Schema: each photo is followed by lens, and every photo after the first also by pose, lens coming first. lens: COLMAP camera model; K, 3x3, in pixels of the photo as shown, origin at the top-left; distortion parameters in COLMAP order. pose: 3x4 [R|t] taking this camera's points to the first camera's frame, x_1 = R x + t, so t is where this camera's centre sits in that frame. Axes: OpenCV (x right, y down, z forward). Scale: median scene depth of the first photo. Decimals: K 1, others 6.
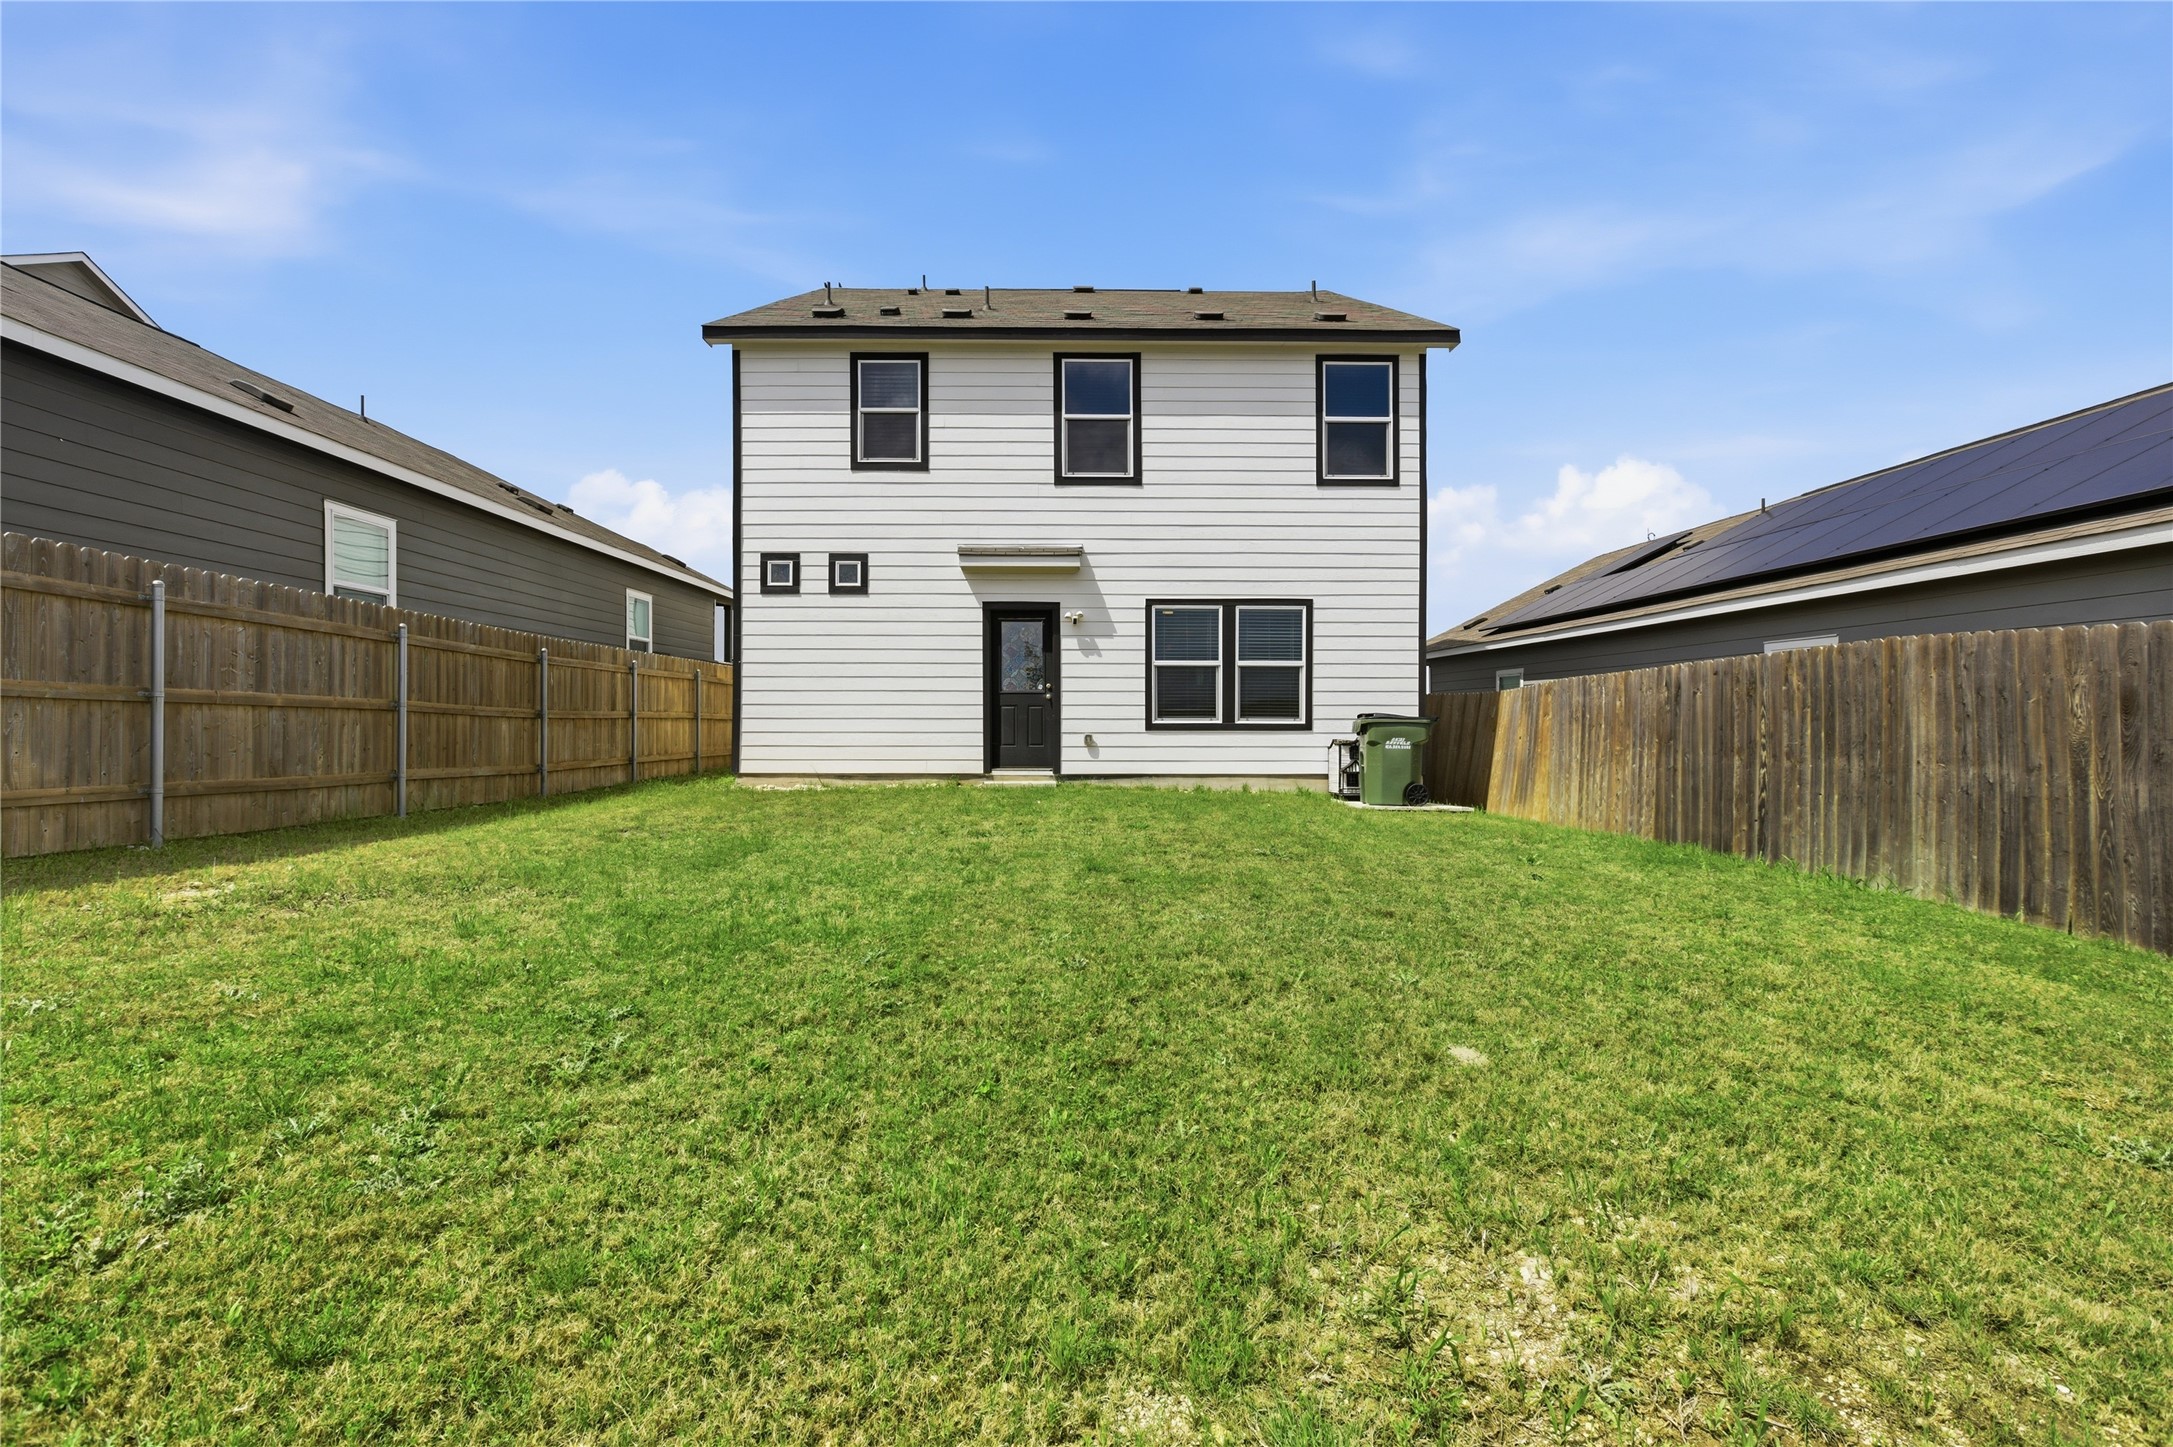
lens RADIAL K [[966.7, 0, 1085.8], [0, 966.7, 734.3], [0, 0, 1]] dist [-0.001612, 0.000874]
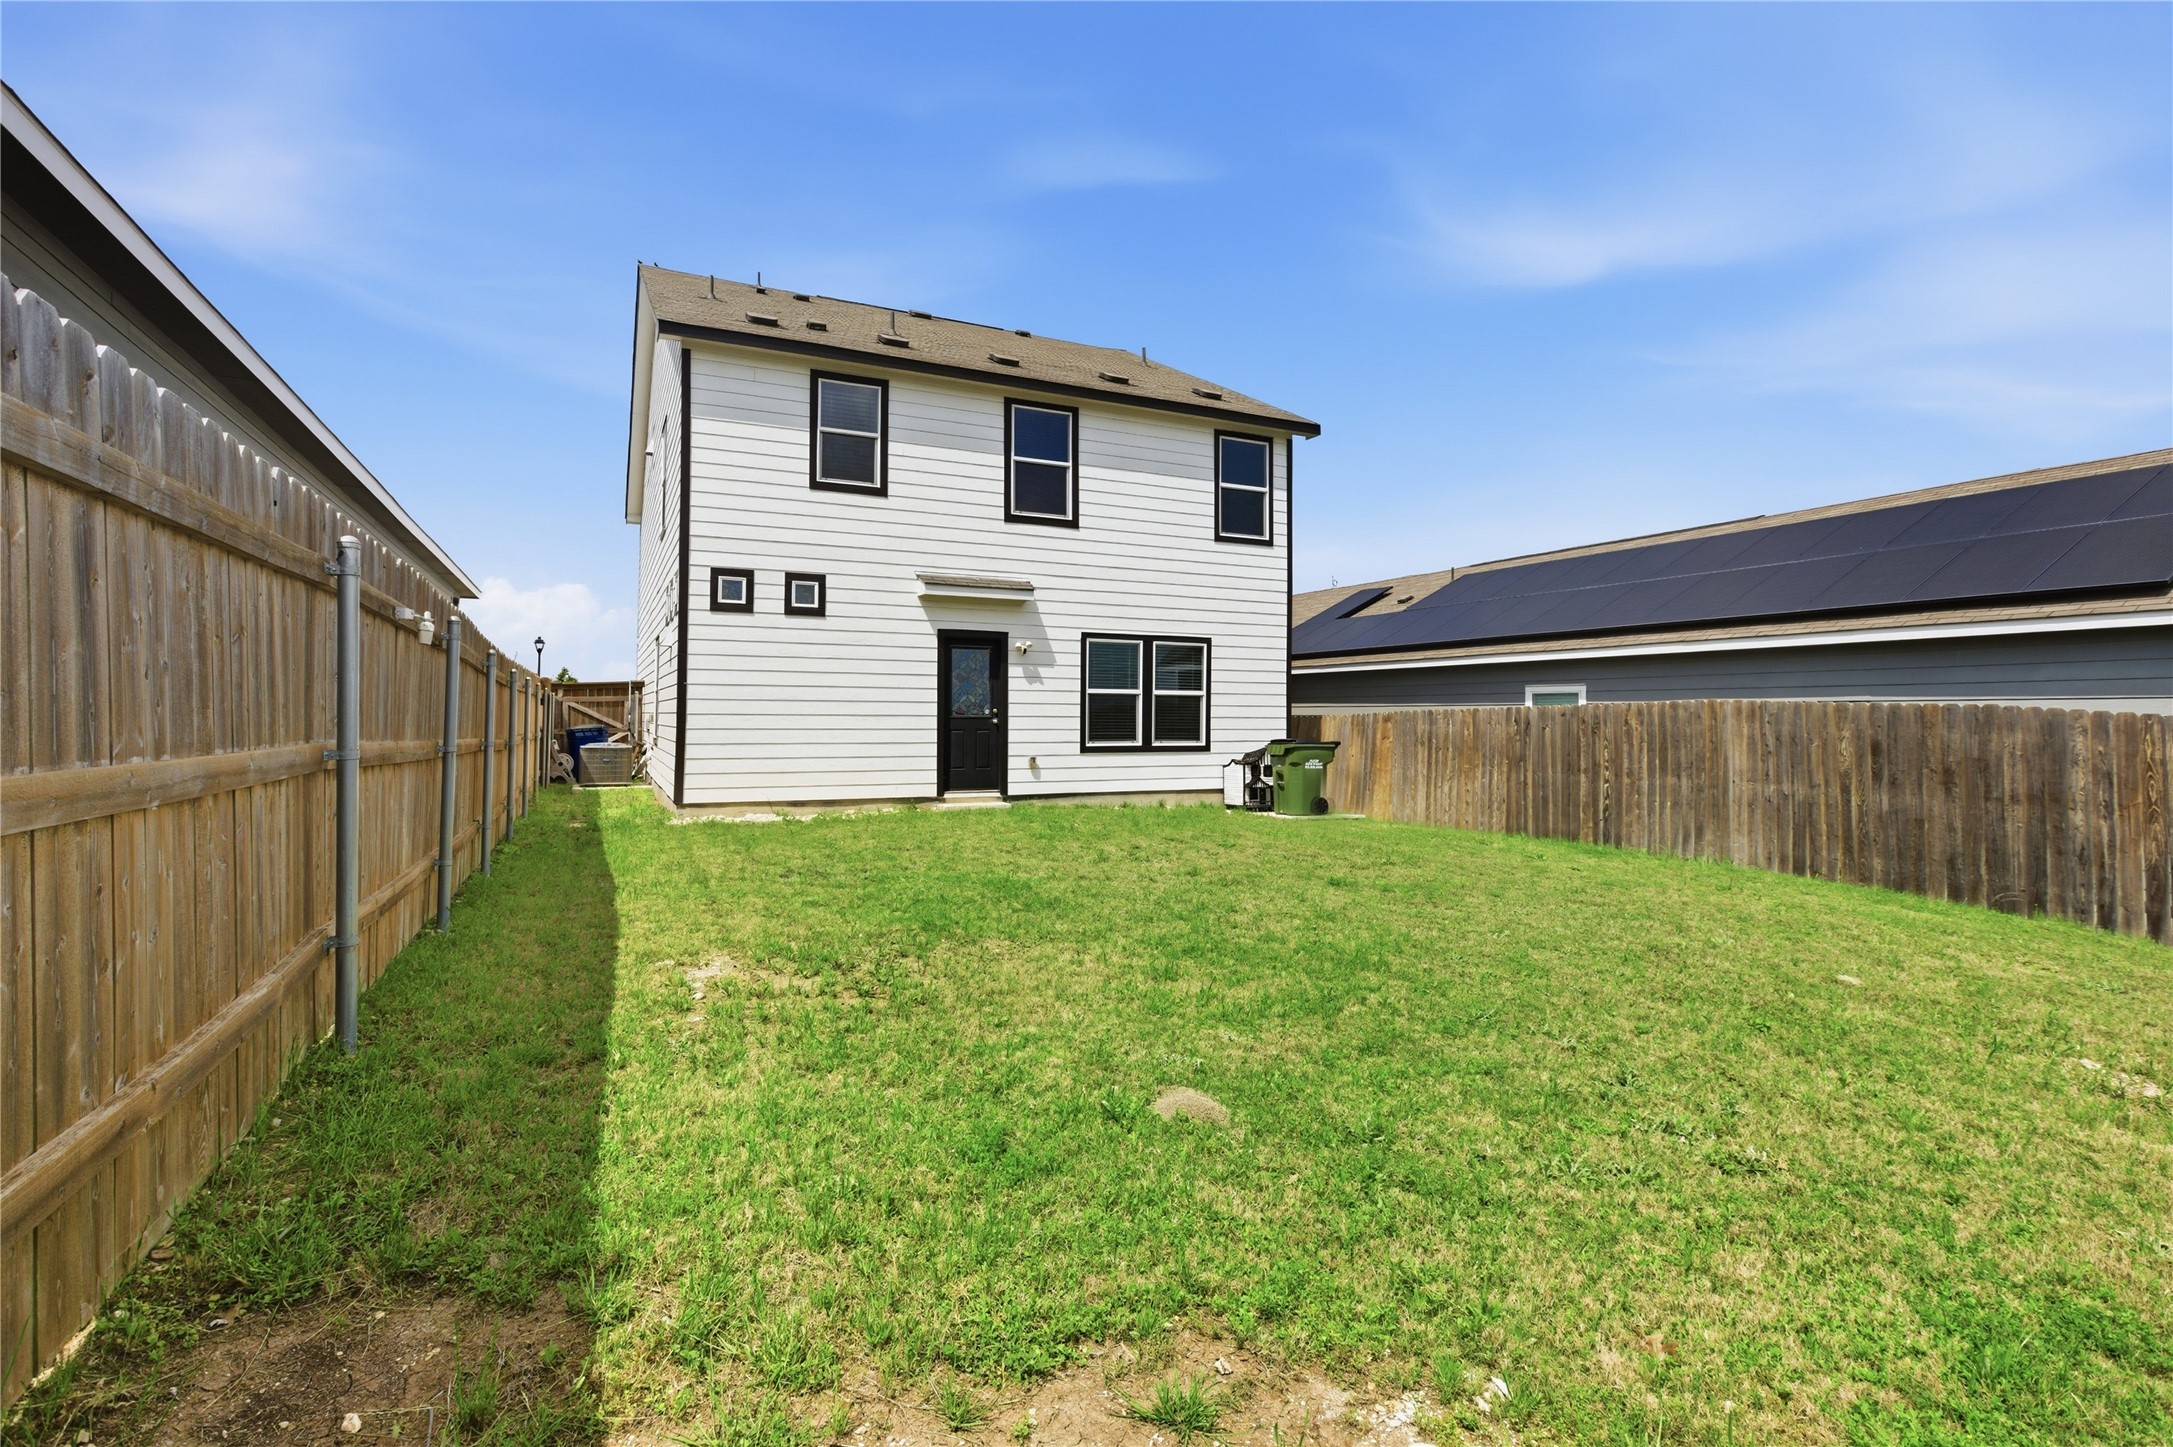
lens RADIAL K [[966.7, 0, 1105.6], [0, 966.7, 715.5], [0, 0, 1]] dist [-0.001612, 0.000874]
pose [[0.913142, 0.006415, 0.407591, -0.363970], [0.001790, 0.999803, -0.019746, -0.025046], [-0.407638, 0.018760, 0.912951, -0.005467]]
